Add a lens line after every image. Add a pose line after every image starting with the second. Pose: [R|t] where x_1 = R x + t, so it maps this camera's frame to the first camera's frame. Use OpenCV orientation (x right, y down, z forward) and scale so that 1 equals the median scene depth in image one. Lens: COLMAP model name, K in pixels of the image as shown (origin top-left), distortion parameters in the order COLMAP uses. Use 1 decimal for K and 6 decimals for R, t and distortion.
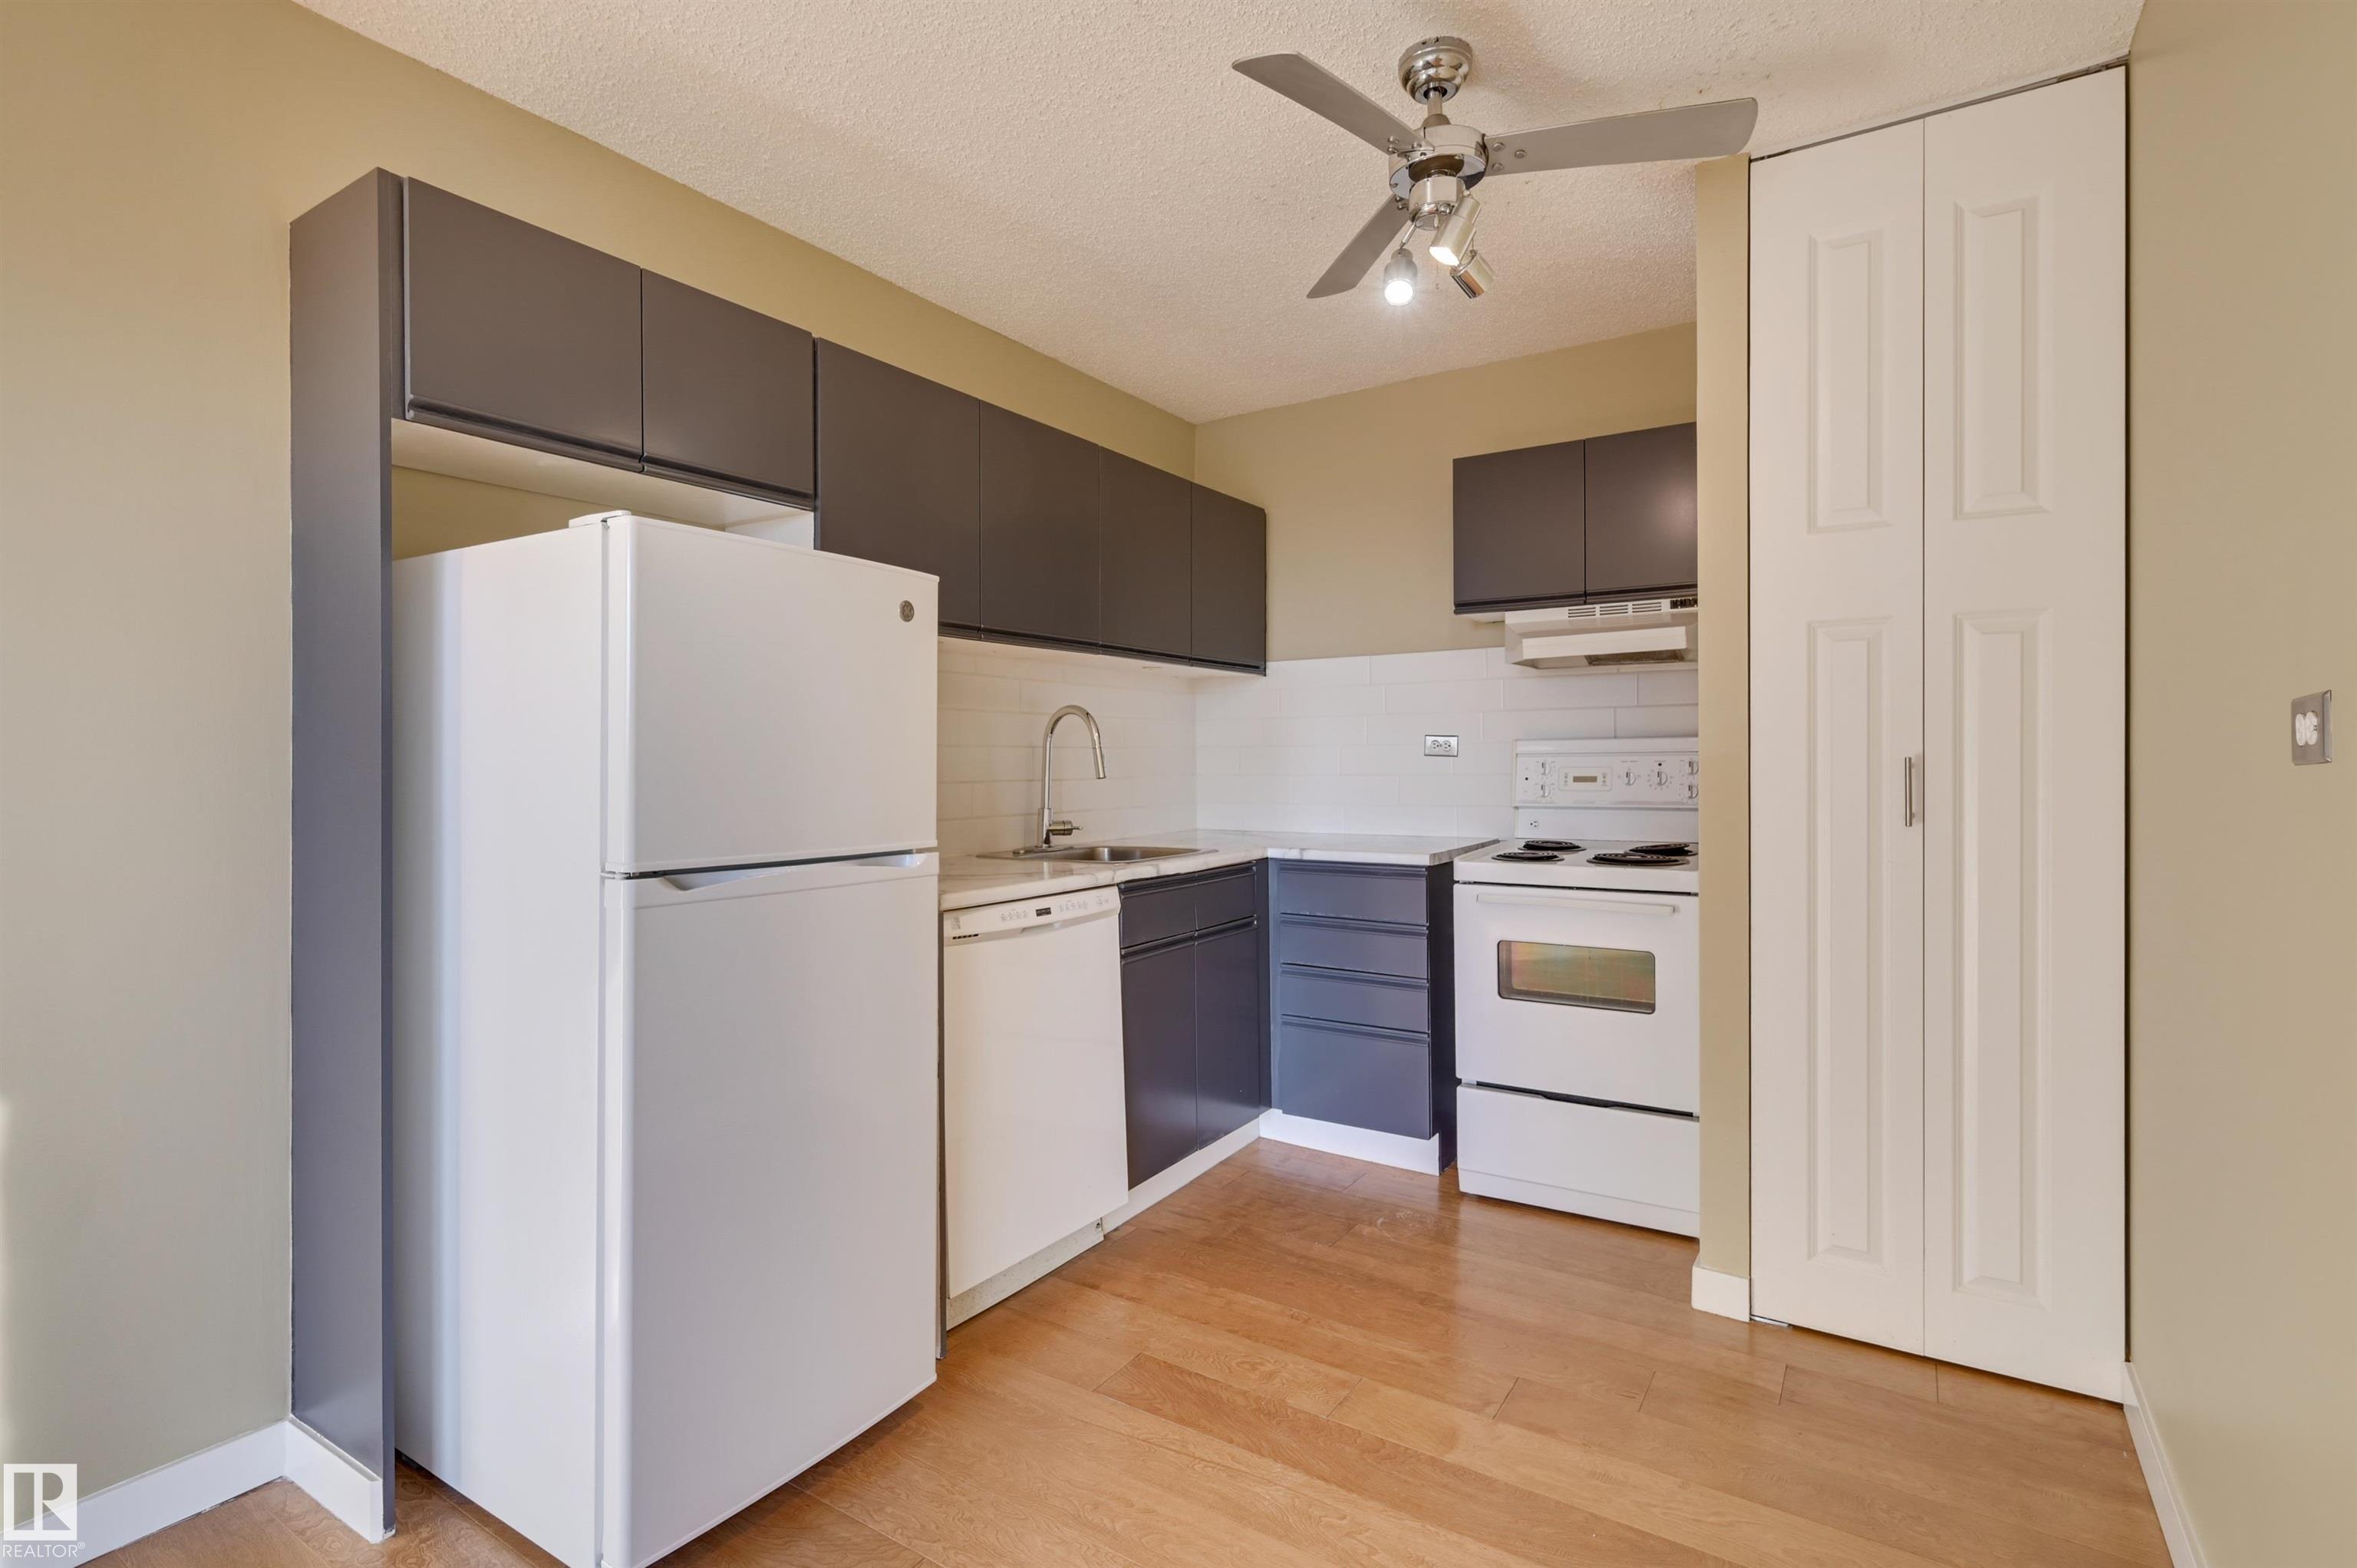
lens RADIAL K [[1123.7, 0, 1172.6], [0, 1123.7, 756.9], [0, 0, 1]] dist [0.000664, 0.000426]
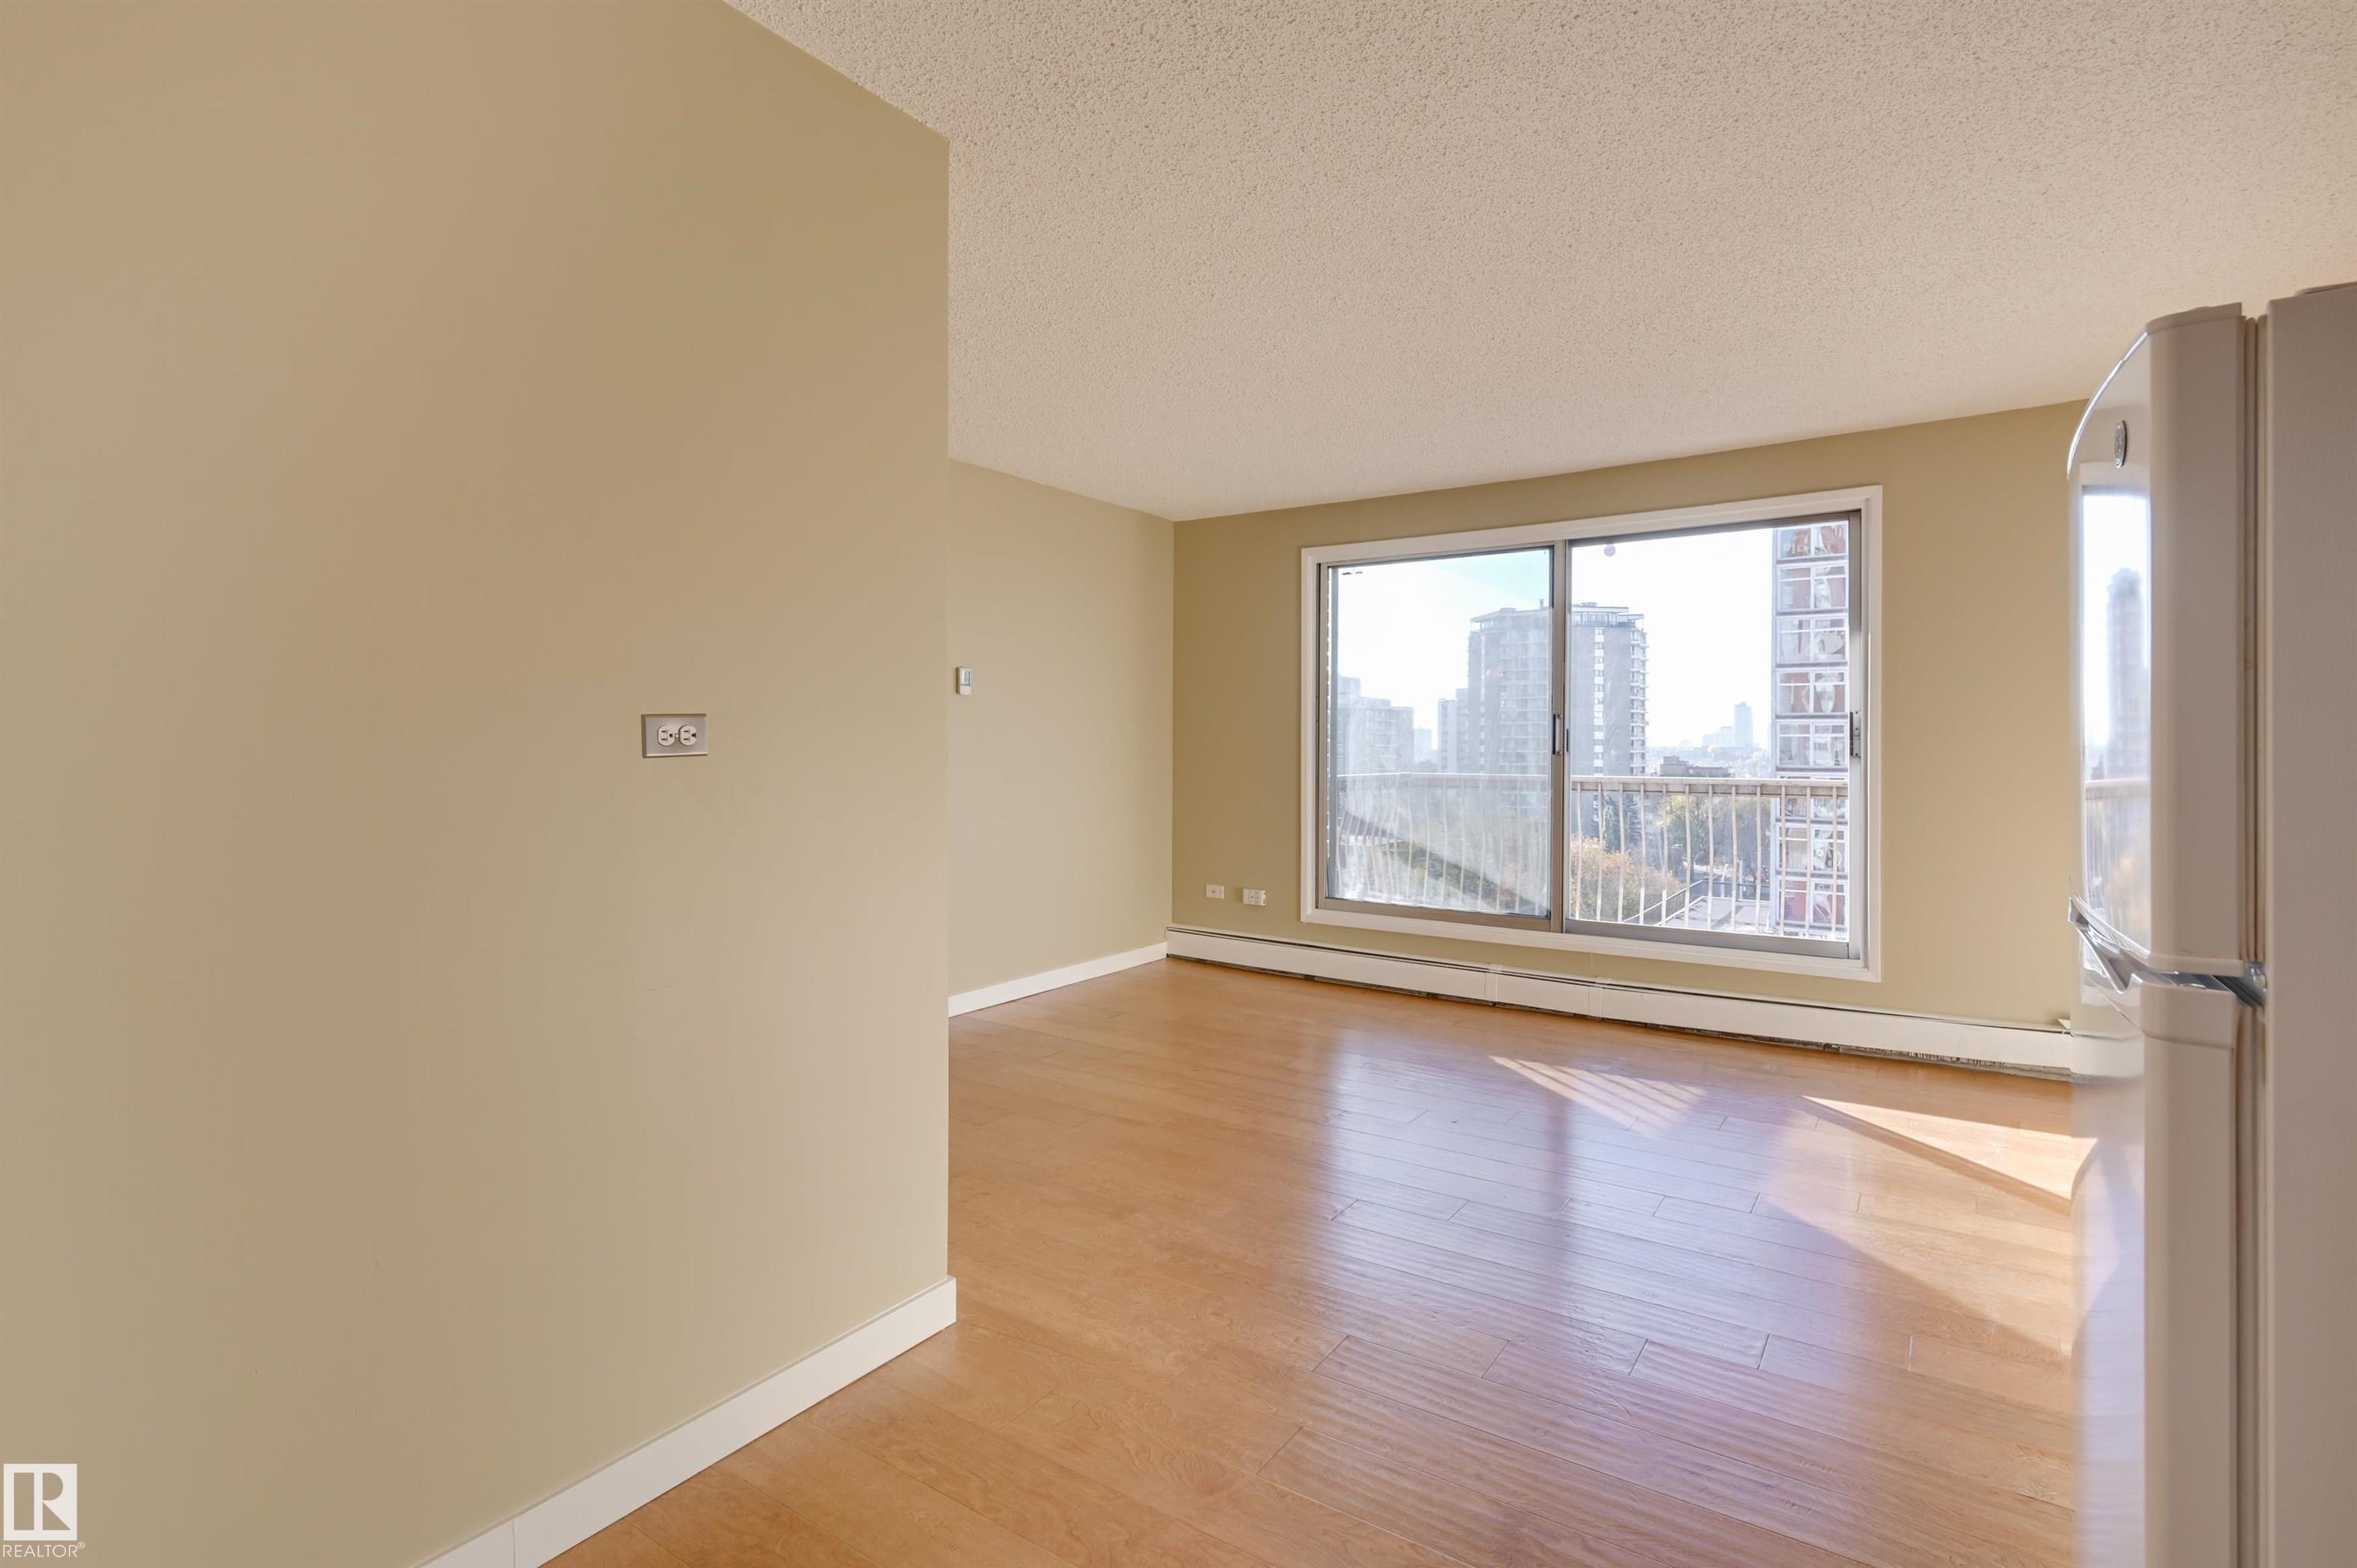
lens RADIAL K [[1123.7, 0, 1172.6], [0, 1123.7, 756.9], [0, 0, 1]] dist [0.000664, 0.000426]
pose [[-0.999531, -0.005062, 0.030218, 0.105429], [-0.004857, 0.999965, 0.006872, -0.001283], [-0.030251, 0.006722, -0.999520, 1.066590]]
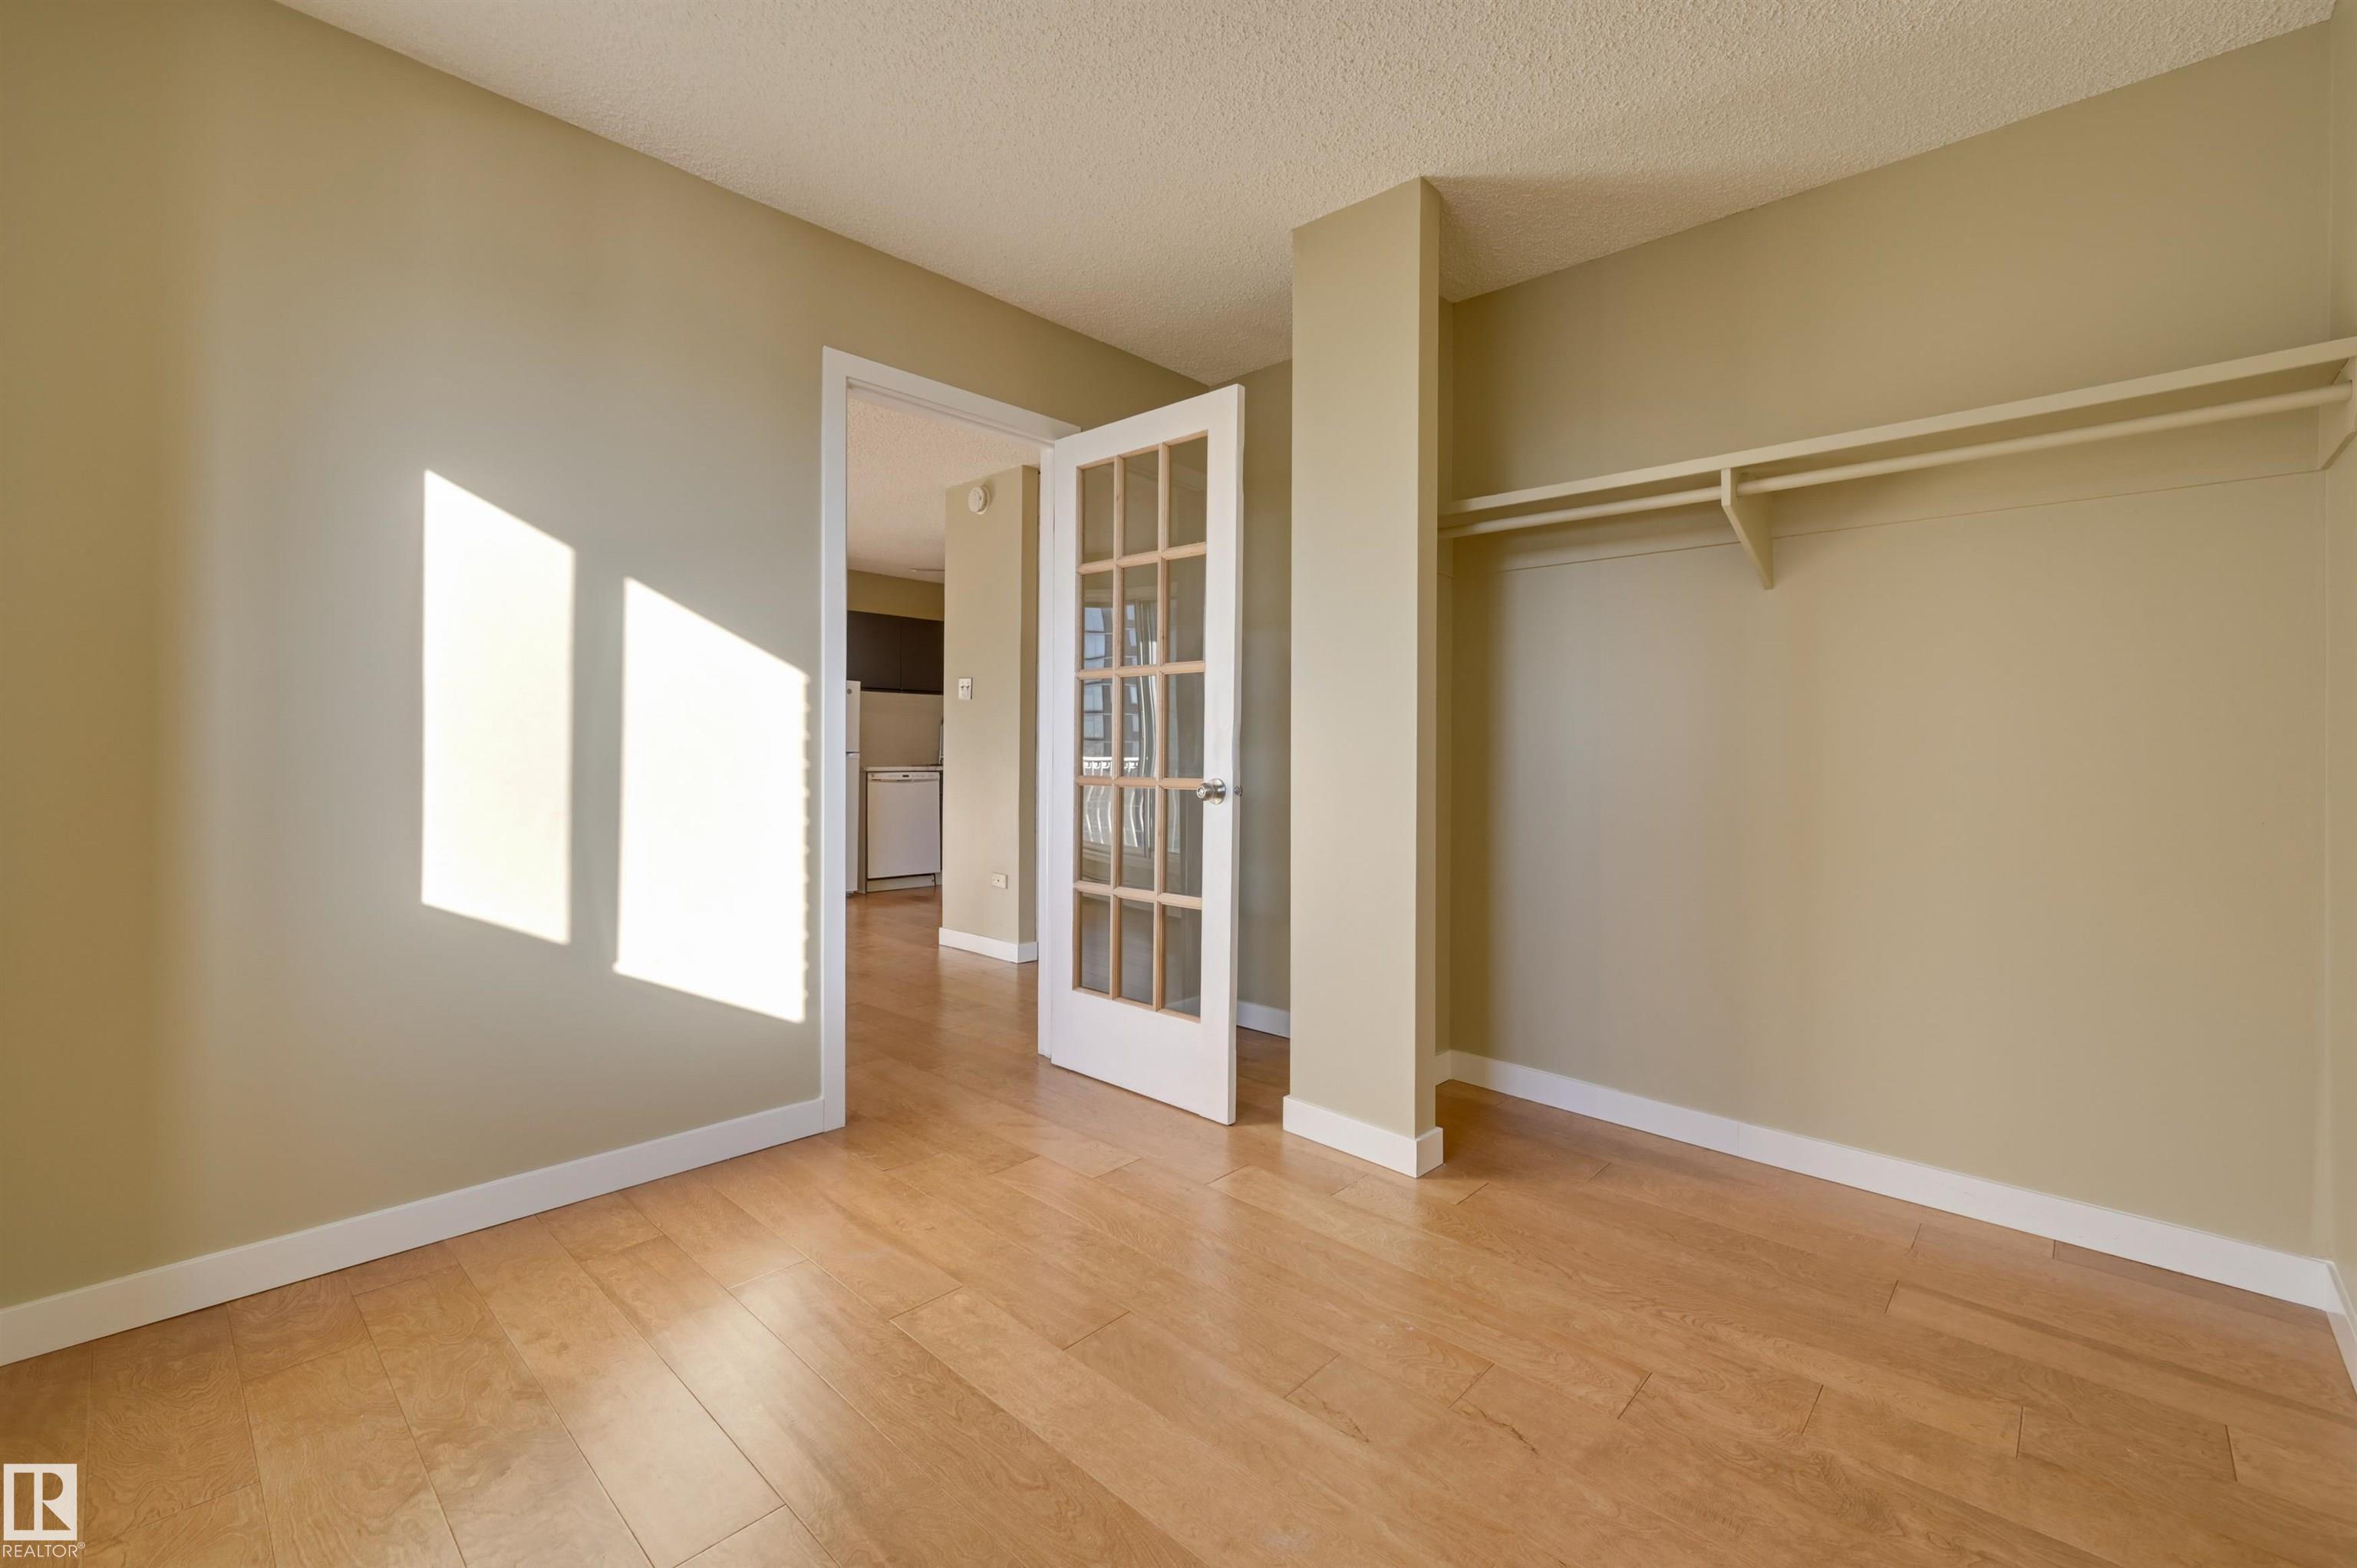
lens RADIAL K [[992.4, 0, 1168.0], [0, 992.4, 755.6], [0, 0, 1]] dist [0.001457, 0.000260]
pose [[0.983031, 0.011264, -0.183096, 1.085961], [-0.010514, 0.999932, 0.005065, 0.048522], [0.183140, -0.003054, 0.983082, -1.604152]]
